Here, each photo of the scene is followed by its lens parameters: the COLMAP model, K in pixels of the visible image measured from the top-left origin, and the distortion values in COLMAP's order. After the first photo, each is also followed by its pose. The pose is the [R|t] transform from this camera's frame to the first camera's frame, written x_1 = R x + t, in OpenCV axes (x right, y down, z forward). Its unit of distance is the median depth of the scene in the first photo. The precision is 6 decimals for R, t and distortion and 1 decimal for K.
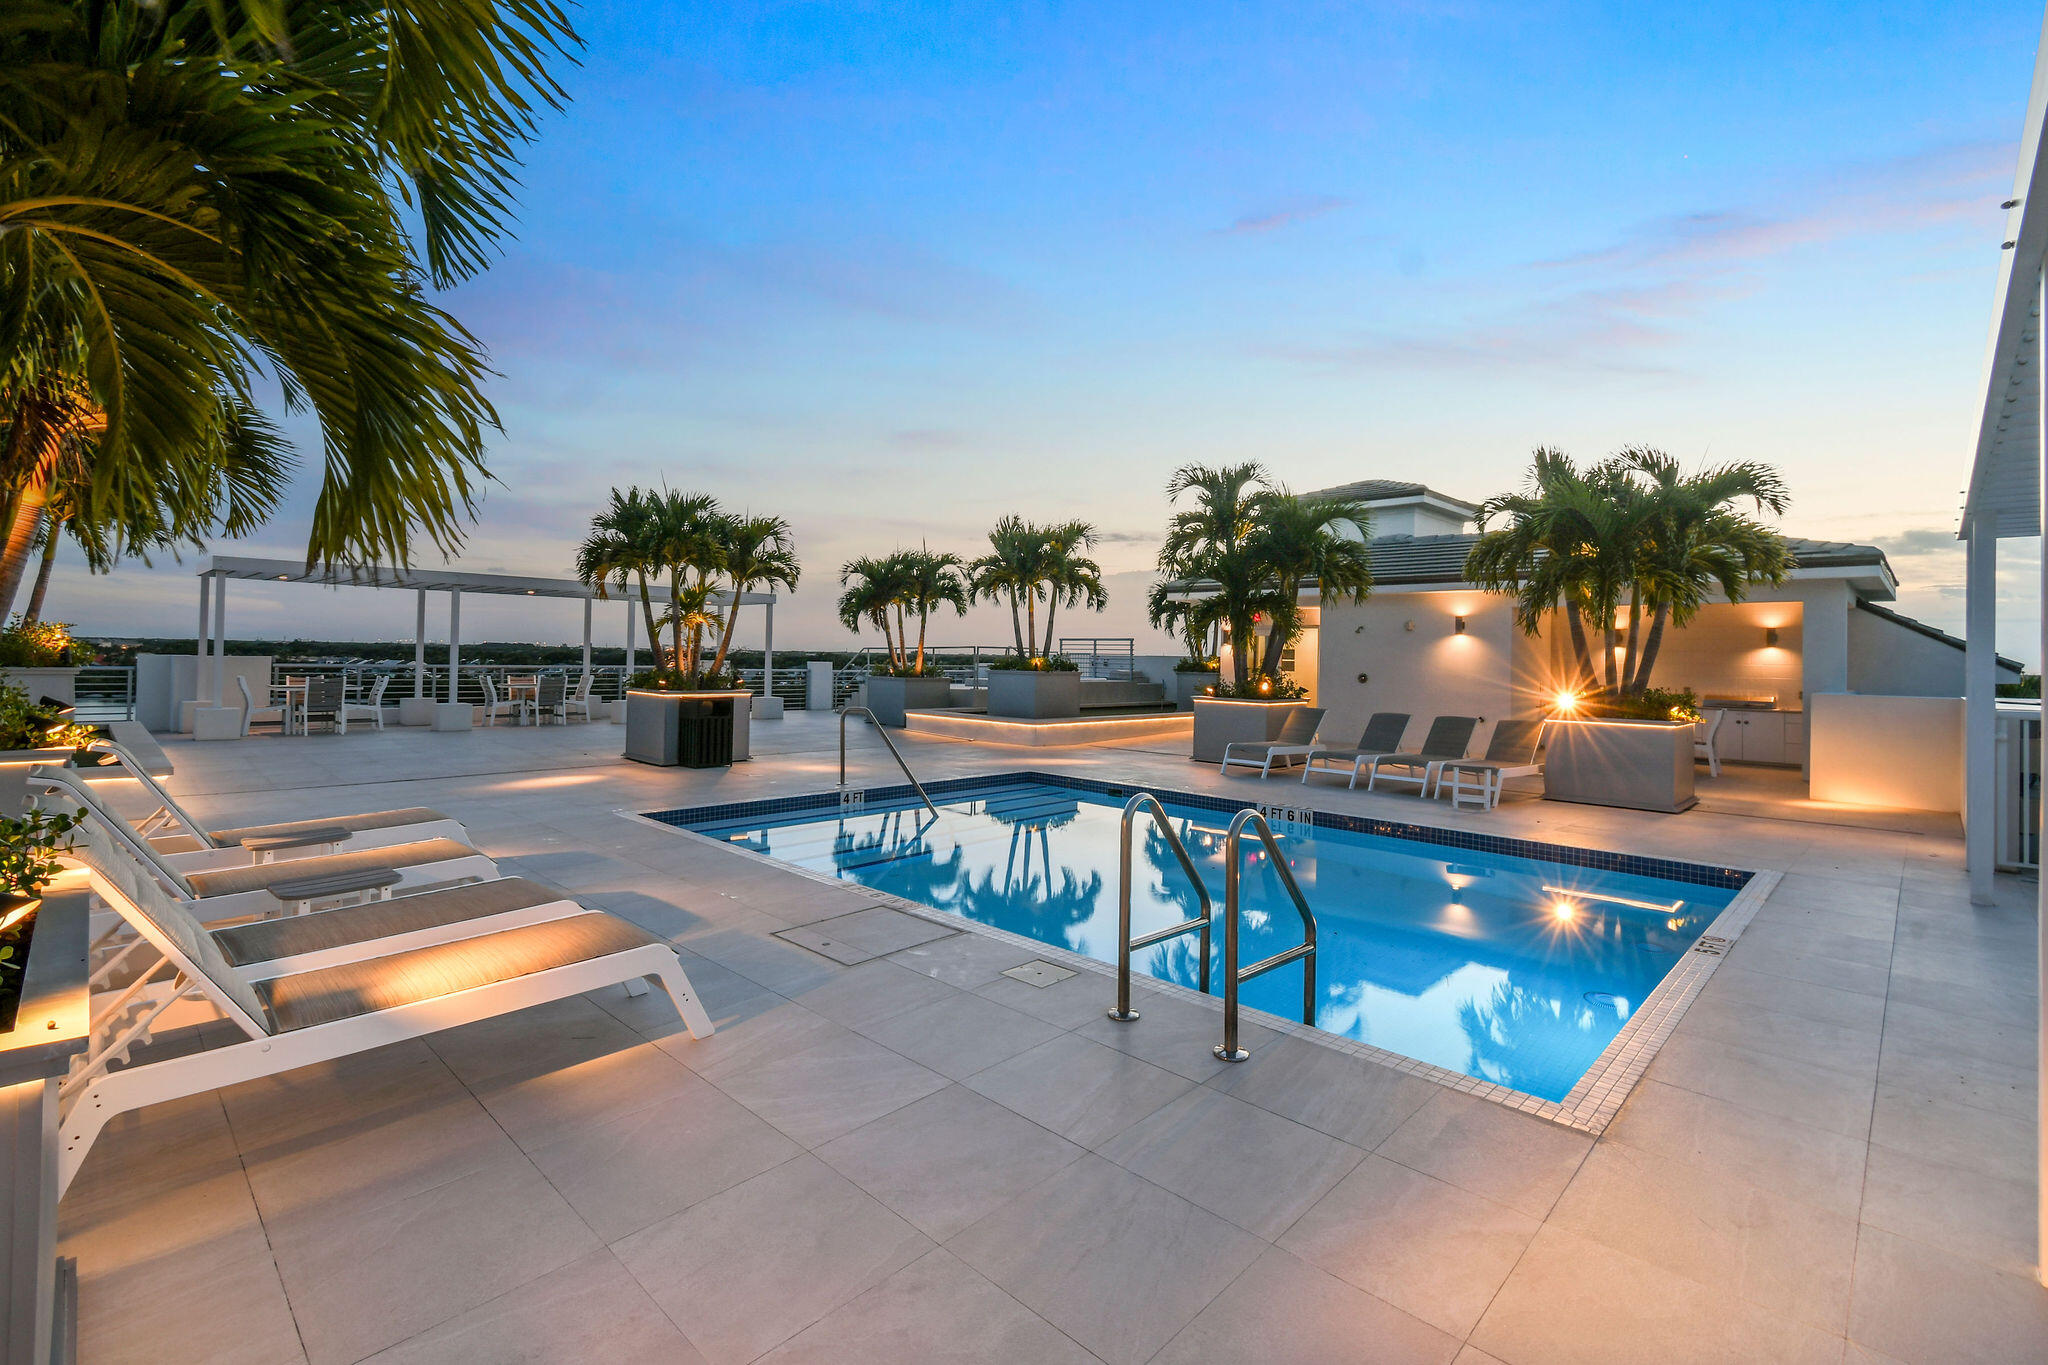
lens RADIAL K [[921.4, 0, 1015.7], [0, 921.4, 650.7], [0, 0, 1]] dist [0.000544, 0.000070]
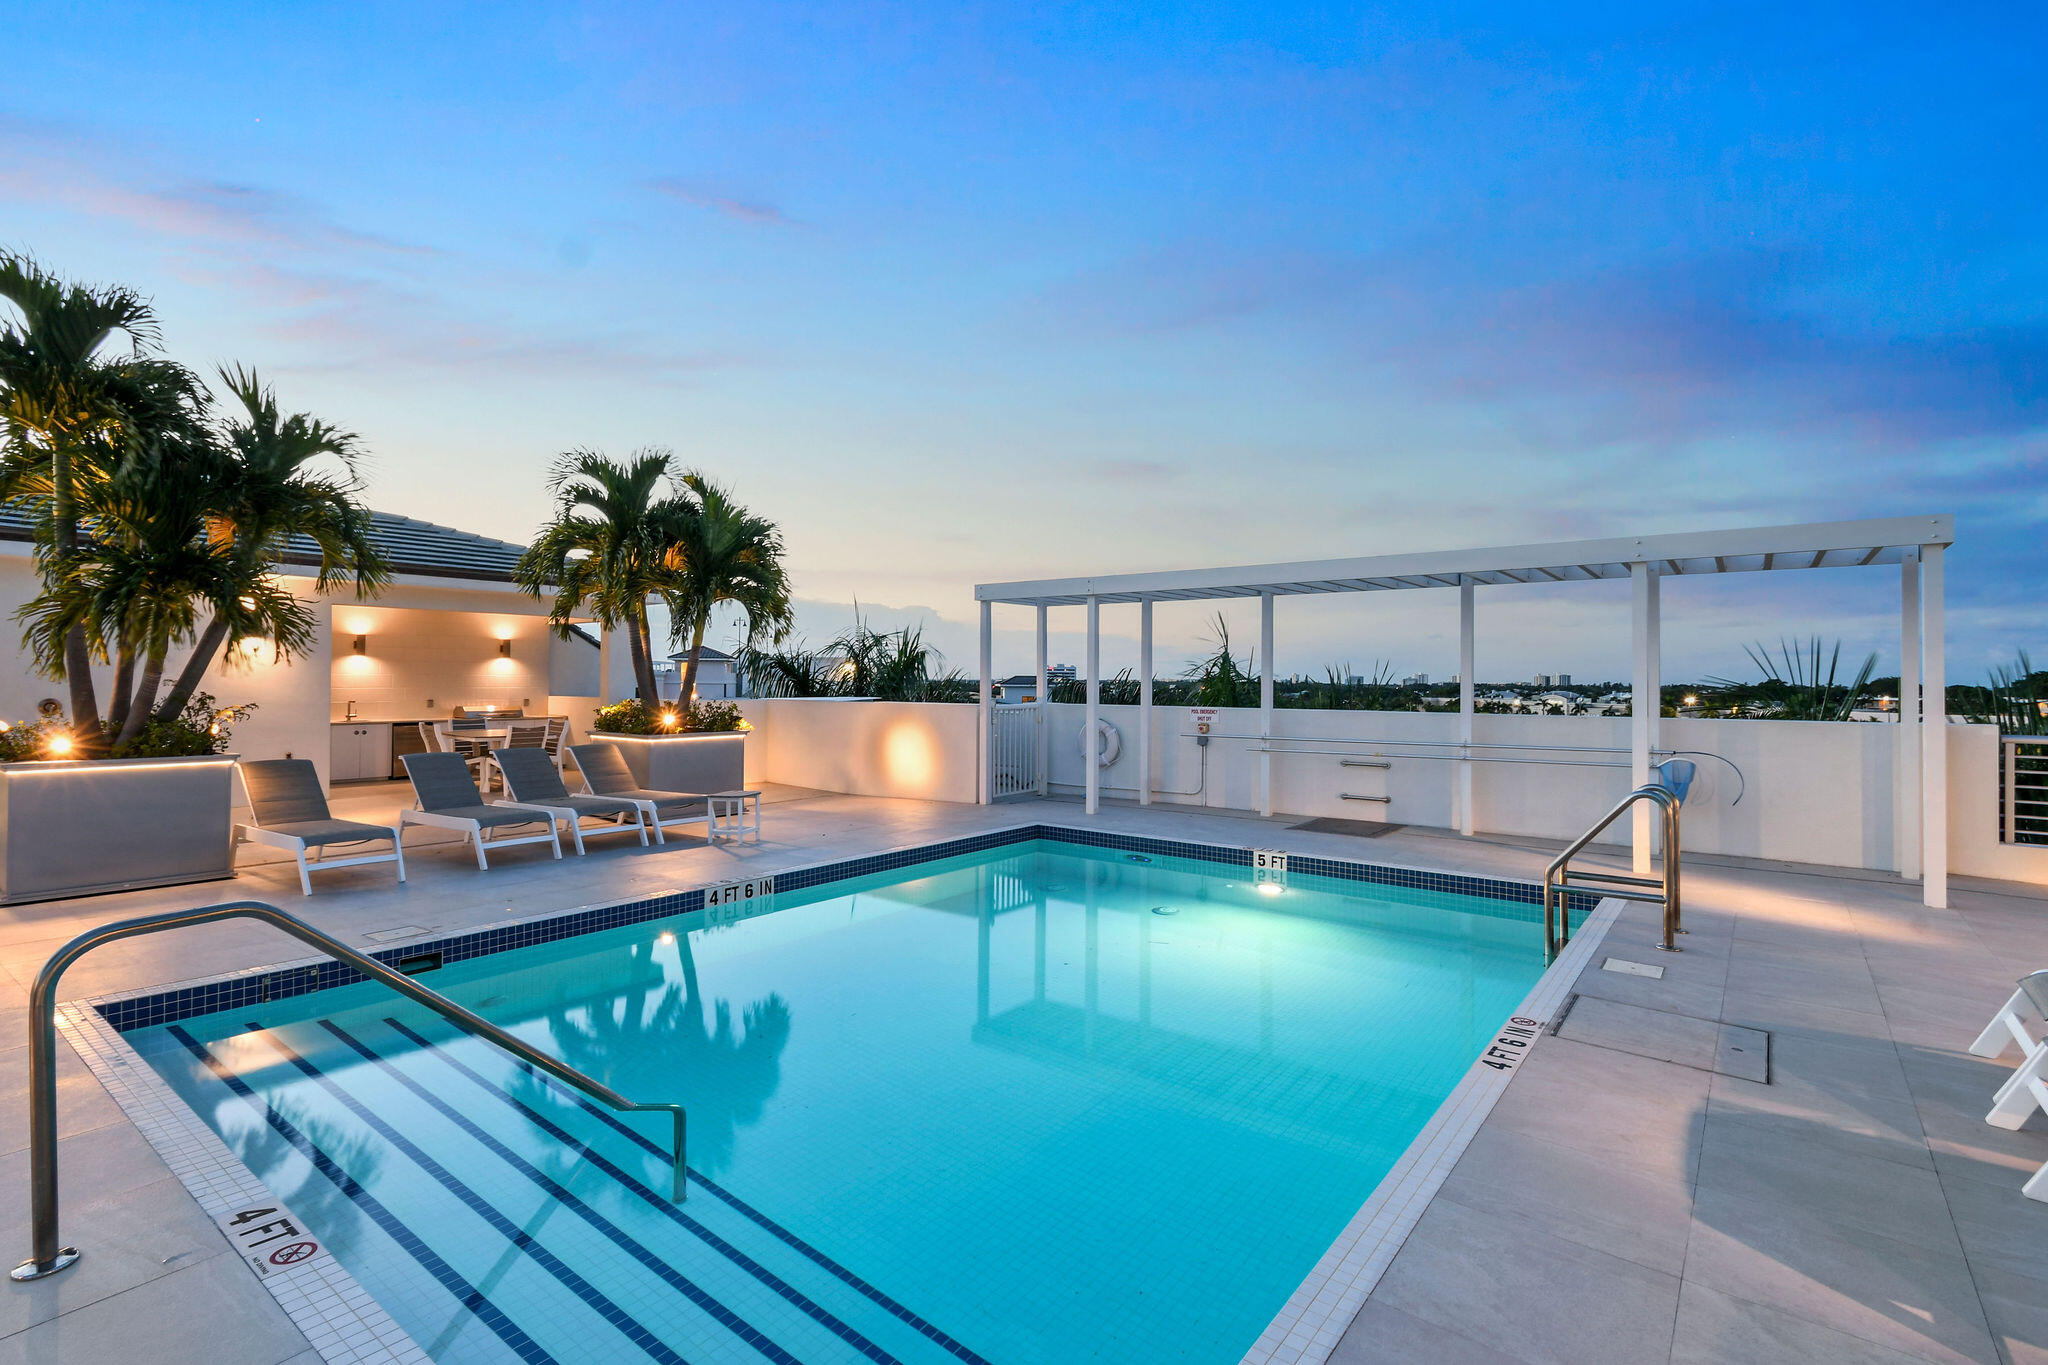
lens RADIAL K [[956.4, 0, 1023.7], [0, 956.4, 654.2], [0, 0, 1]] dist [0.020407, -0.022910]
pose [[-0.106337, 0.008156, 0.994297, -0.311318], [-0.011323, 0.999892, -0.009413, -0.003926], [-0.994266, -0.012260, -0.106233, 0.546785]]
